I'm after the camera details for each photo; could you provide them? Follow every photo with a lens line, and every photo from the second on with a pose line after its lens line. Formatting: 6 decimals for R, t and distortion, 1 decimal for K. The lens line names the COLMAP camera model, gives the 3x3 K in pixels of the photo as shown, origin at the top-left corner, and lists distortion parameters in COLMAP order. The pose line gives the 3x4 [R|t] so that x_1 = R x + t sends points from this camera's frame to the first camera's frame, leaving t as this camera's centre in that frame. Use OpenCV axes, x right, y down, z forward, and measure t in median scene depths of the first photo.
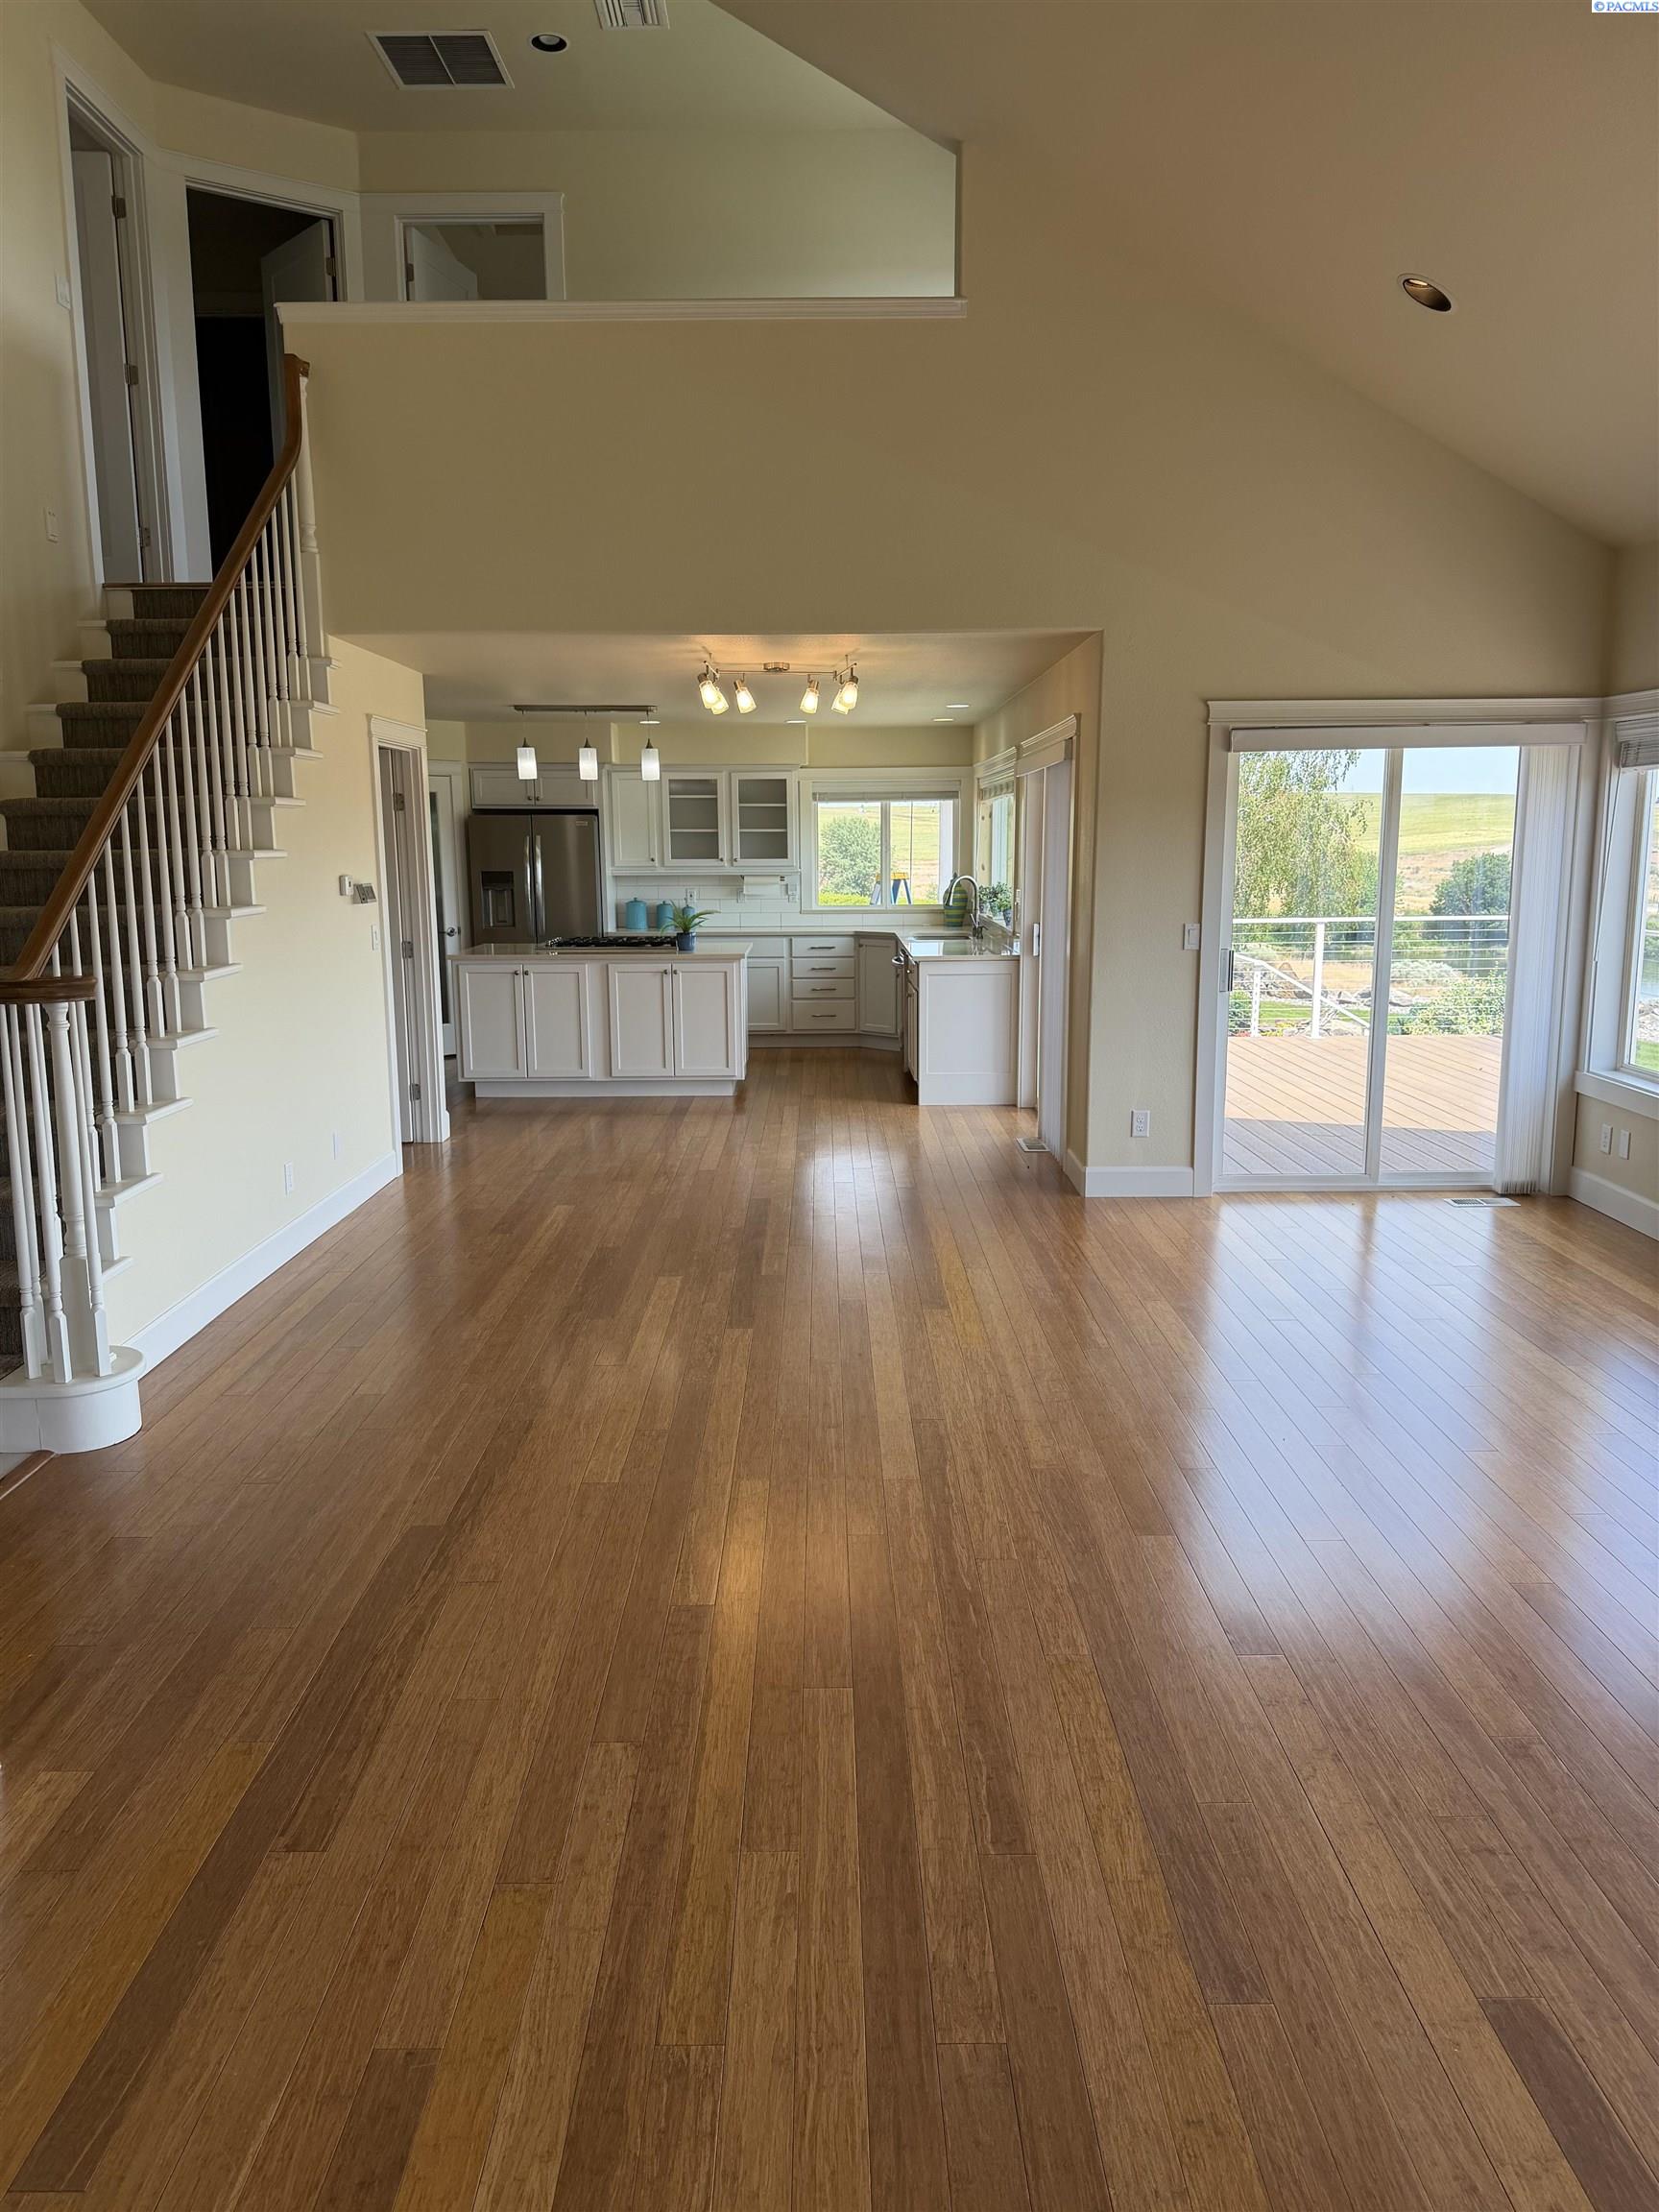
lens RADIAL K [[1578.8, 0, 829.5], [0, 1578.8, 1106.0], [0, 0, 1]] dist [0.107560, -0.001956]
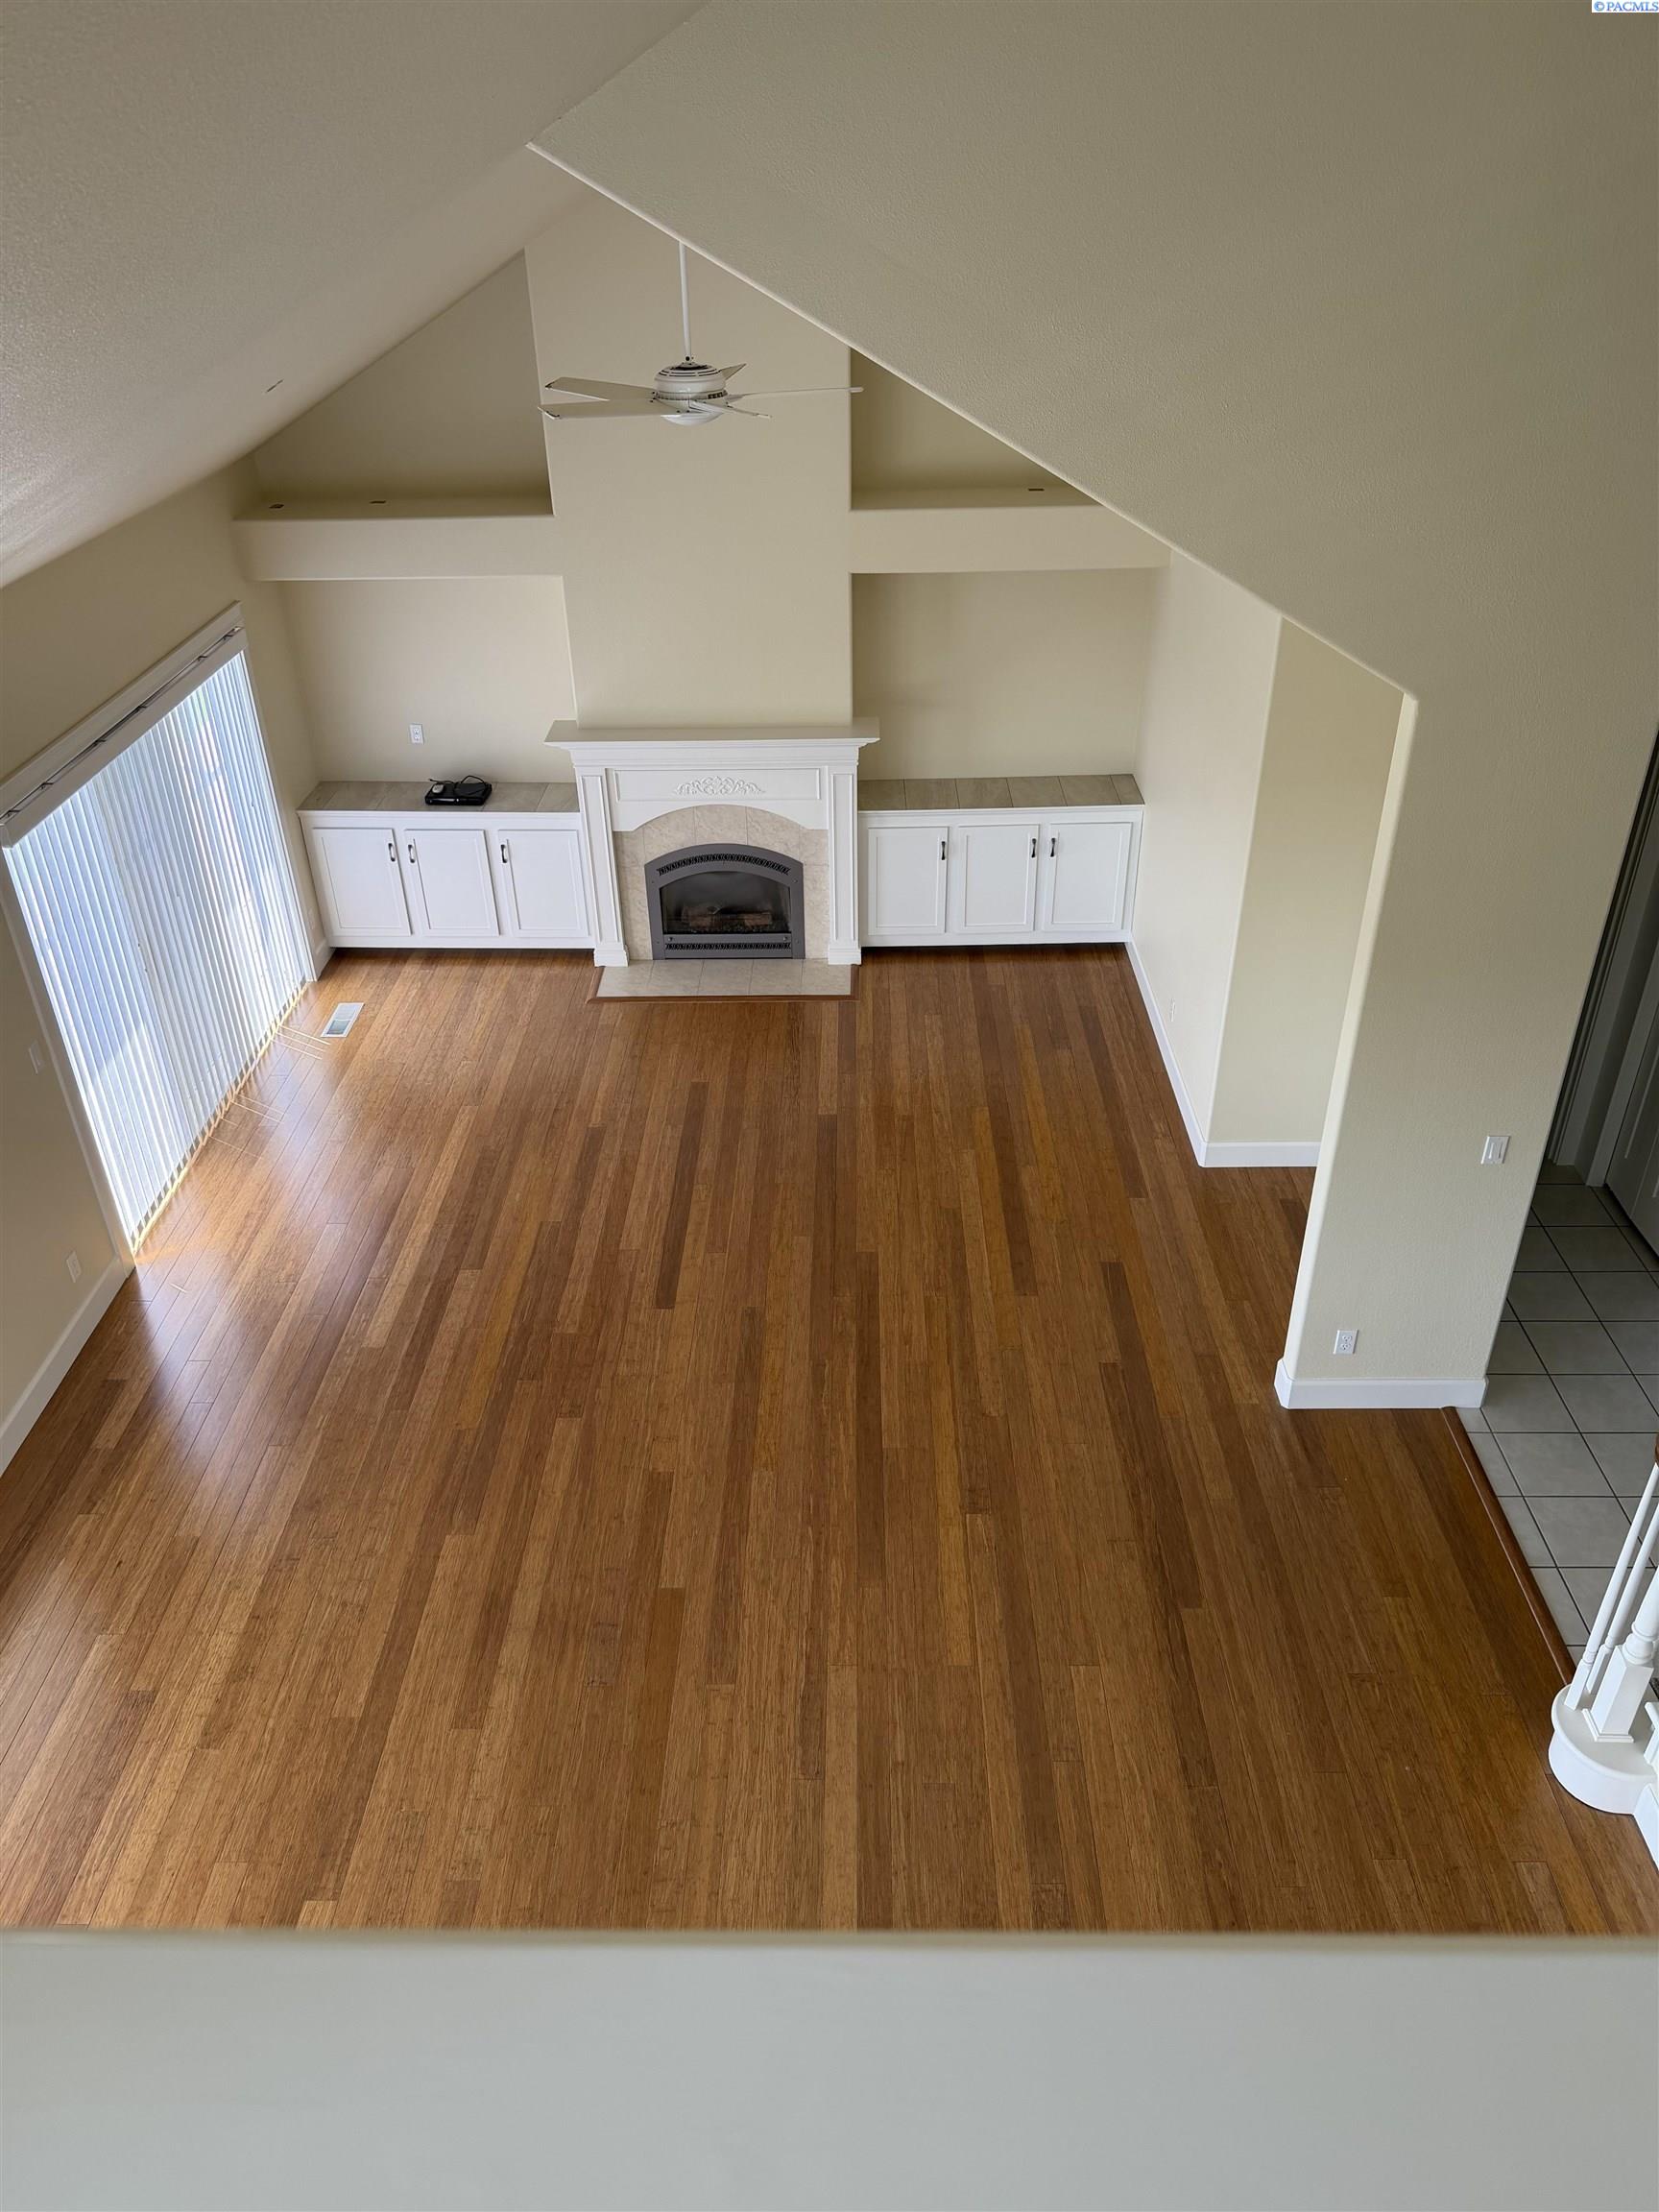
lens RADIAL K [[1578.8, 0, 829.5], [0, 1578.8, 1106.0], [0, 0, 1]] dist [0.107560, -0.001956]
pose [[-0.999511, 0.011807, 0.028961, 0.019467], [0.028069, 0.747061, 0.664162, -1.323345], [-0.013794, 0.664650, -0.747027, 2.348773]]
